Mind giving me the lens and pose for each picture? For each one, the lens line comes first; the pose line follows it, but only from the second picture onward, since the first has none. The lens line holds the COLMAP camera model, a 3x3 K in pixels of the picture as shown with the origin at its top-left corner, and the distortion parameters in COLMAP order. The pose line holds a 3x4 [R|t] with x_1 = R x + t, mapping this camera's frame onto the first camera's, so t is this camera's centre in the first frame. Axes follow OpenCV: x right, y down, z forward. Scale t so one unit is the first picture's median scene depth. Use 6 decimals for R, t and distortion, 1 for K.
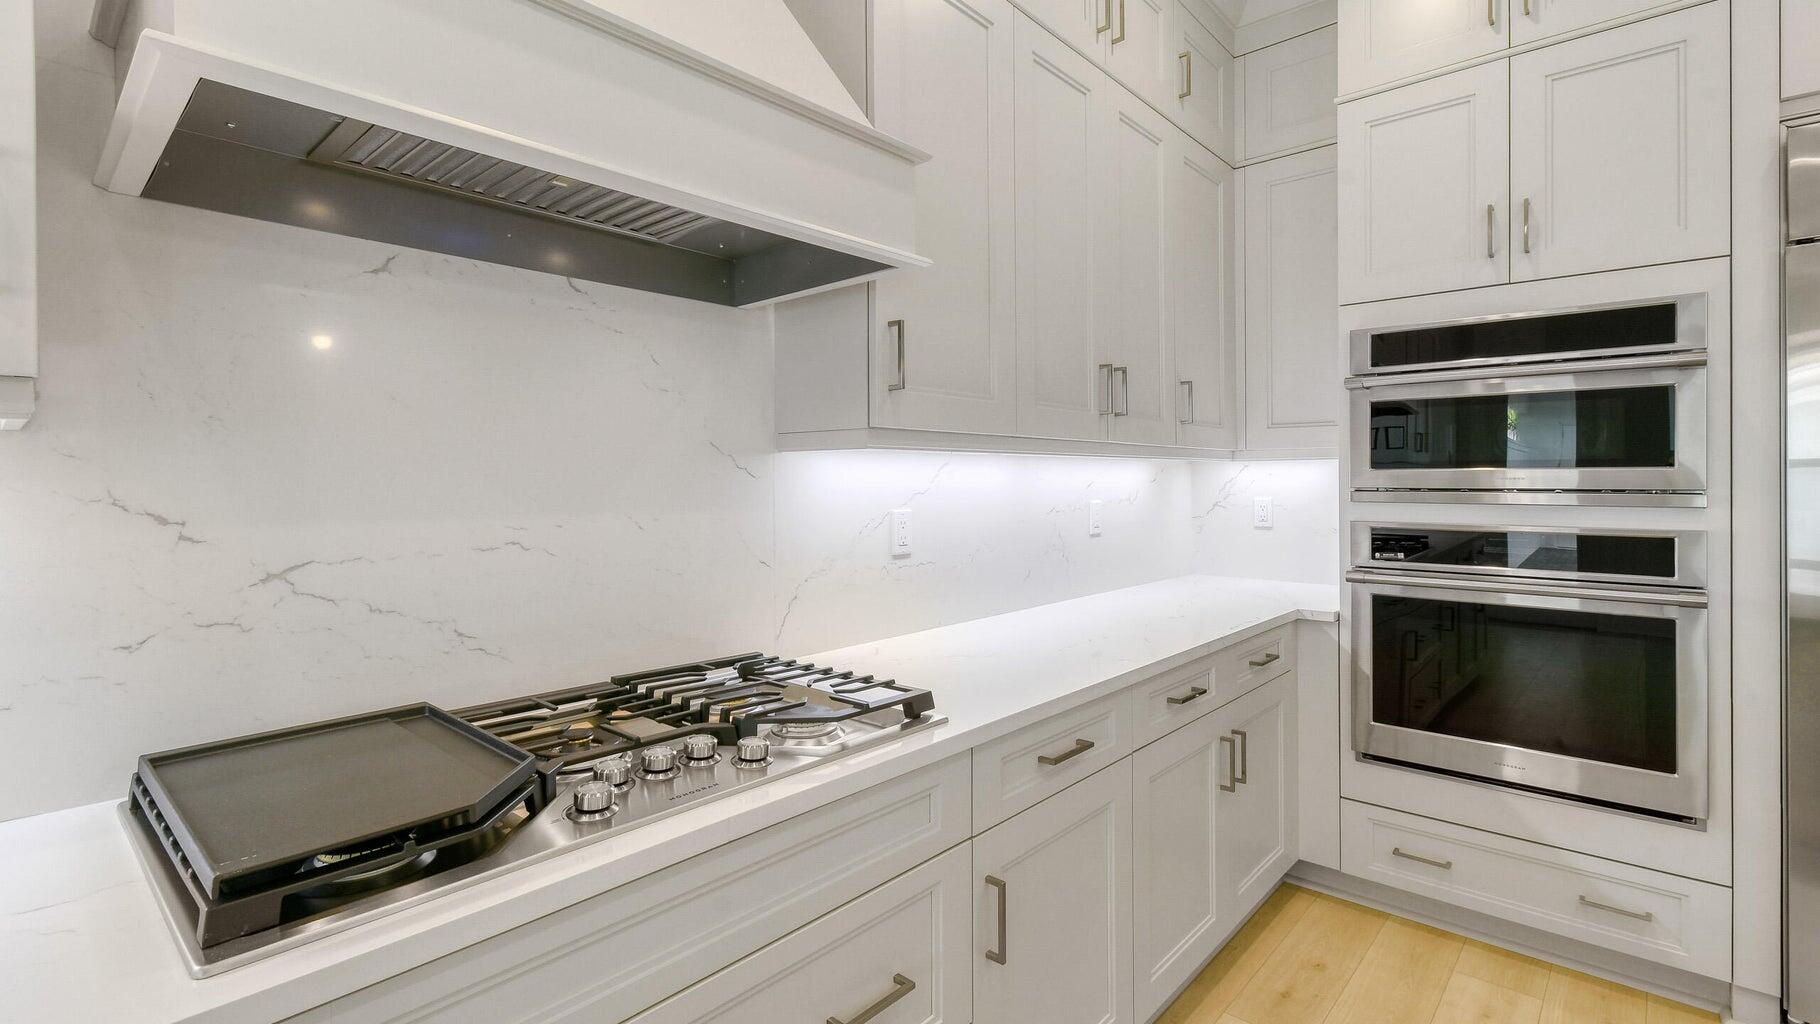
lens RADIAL K [[816.4, 0, 932.0], [0, 816.4, 475.1], [0, 0, 1]] dist [0.007485, -0.003559]
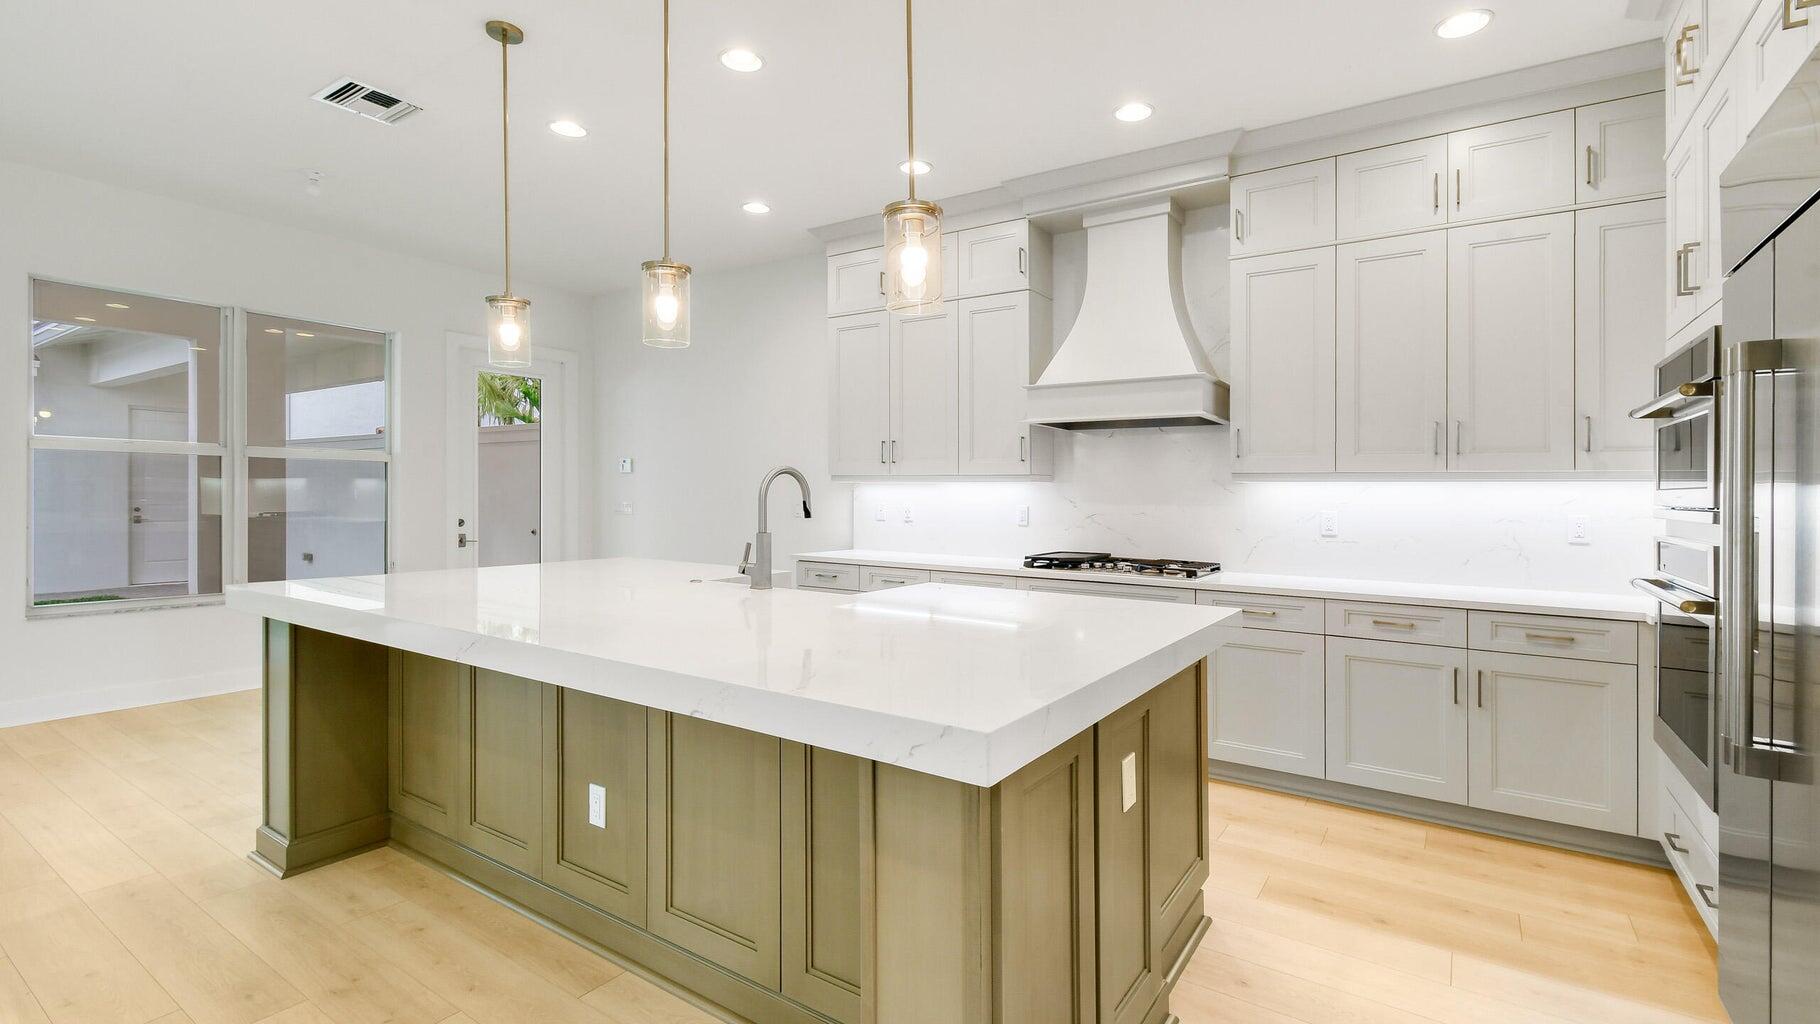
lens RADIAL K [[816.4, 0, 954.2], [0, 816.4, 489.8], [0, 0, 1]] dist [0.007485, -0.003559]
pose [[0.147832, 0.004906, -0.989000, 1.554315], [-0.001561, 0.999988, 0.004728, -0.012641], [0.989011, 0.000845, 0.147838, -0.127915]]
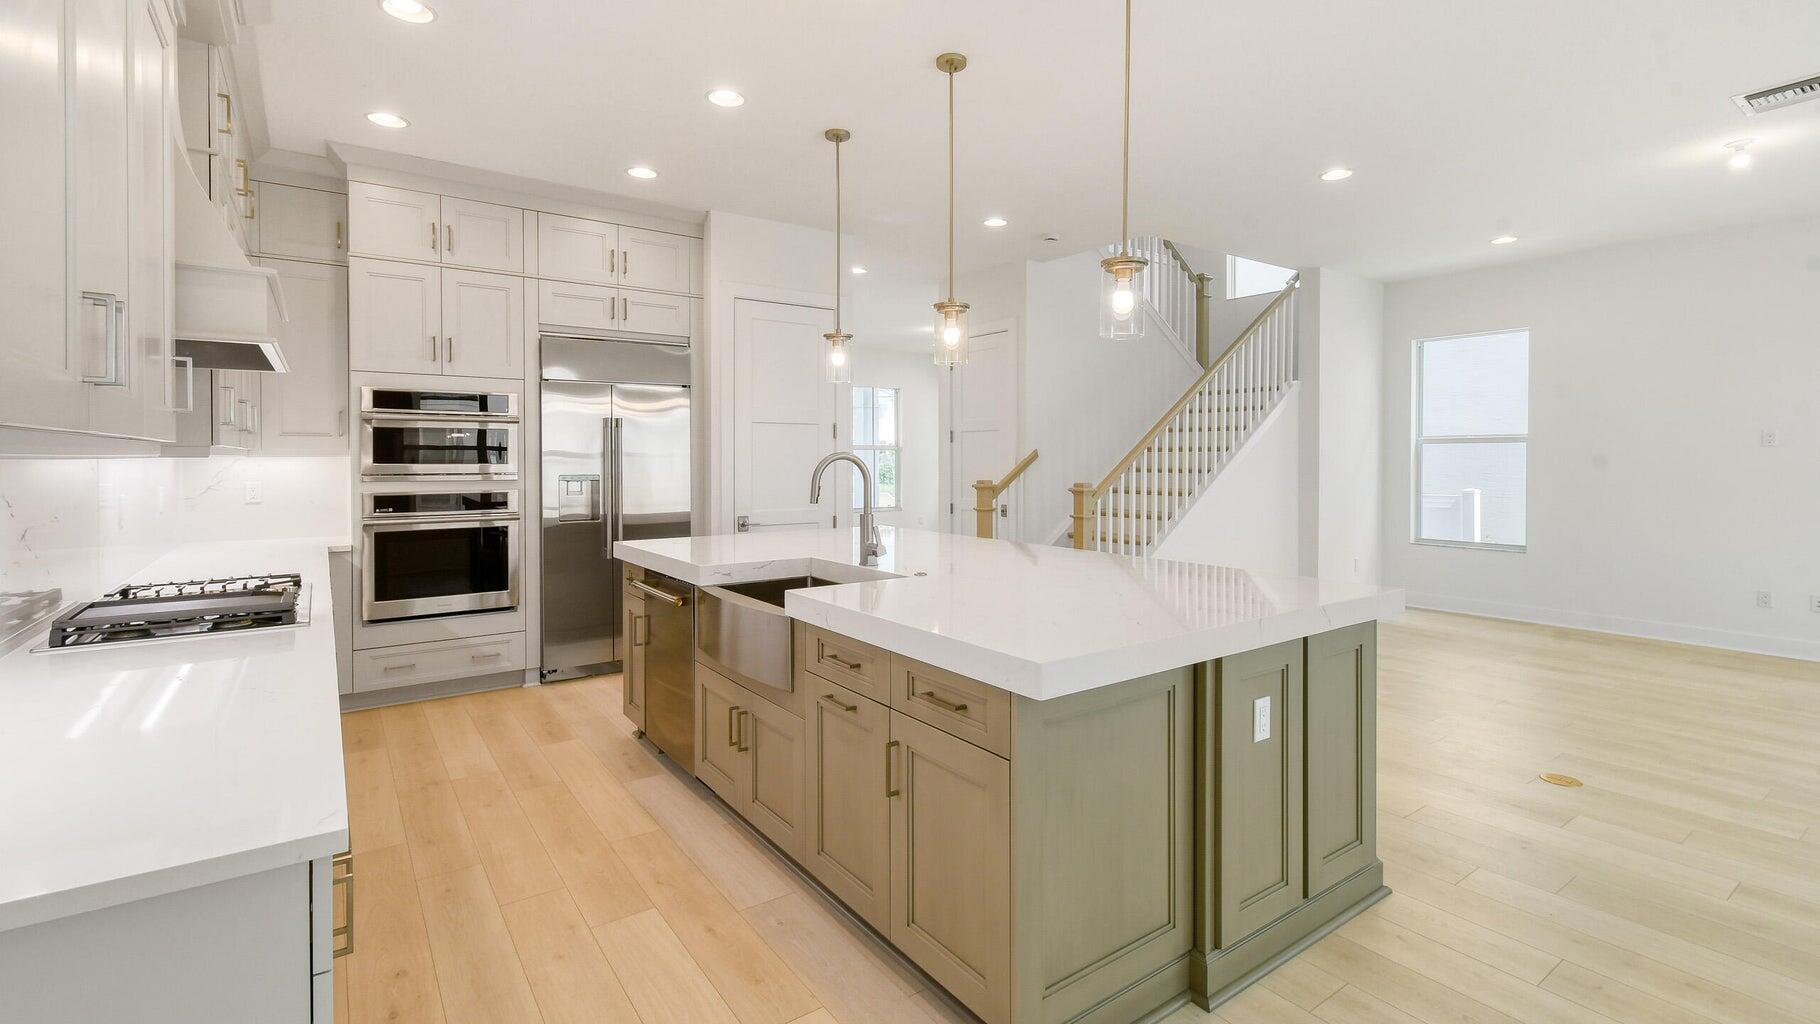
lens RADIAL K [[816.4, 0, 934.1], [0, 816.4, 471.7], [0, 0, 1]] dist [0.007485, -0.003559]
pose [[0.194263, -0.017983, 0.980785, -1.041847], [-0.001287, 0.999826, 0.018587, -0.026876], [-0.980949, -0.004873, 0.194206, -0.604308]]
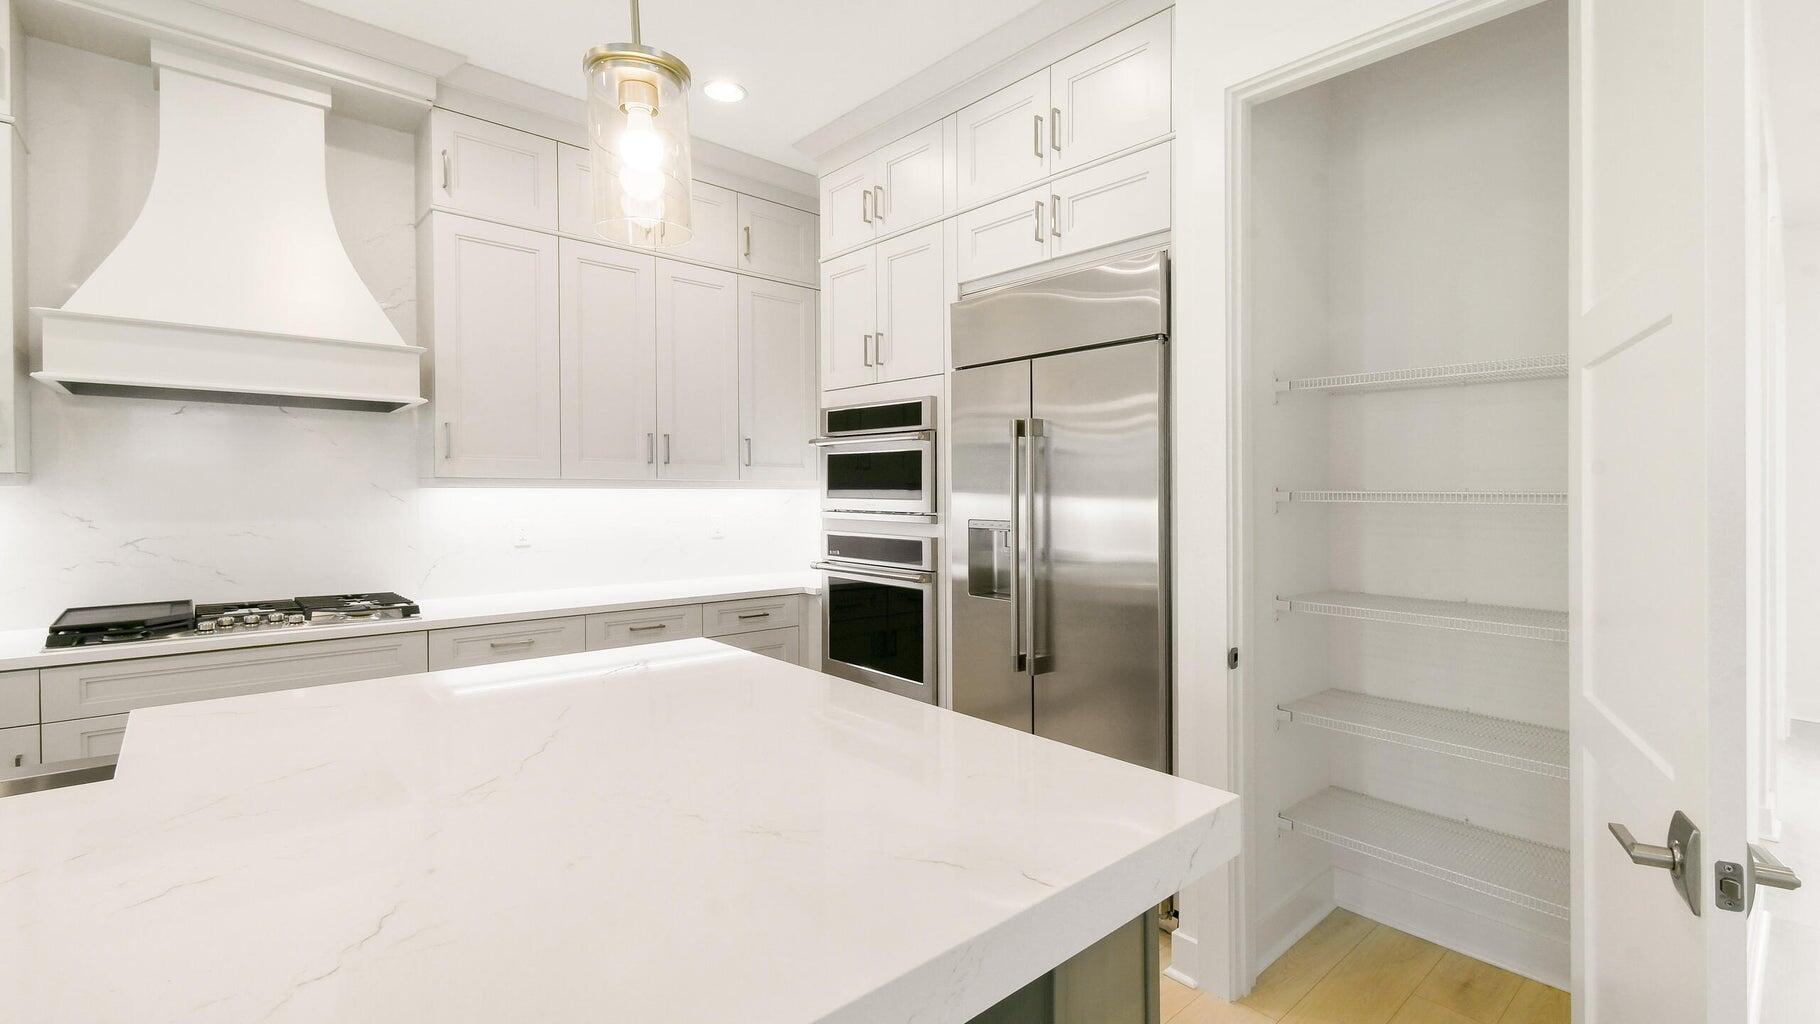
lens RADIAL K [[816.4, 0, 892.8], [0, 816.4, 490.4], [0, 0, 1]] dist [0.007485, -0.003559]
pose [[0.992443, 0.004666, -0.122621, 0.875952], [-0.004384, 0.999987, 0.002568, -0.025437], [0.122632, -0.002011, 0.992450, -0.566236]]
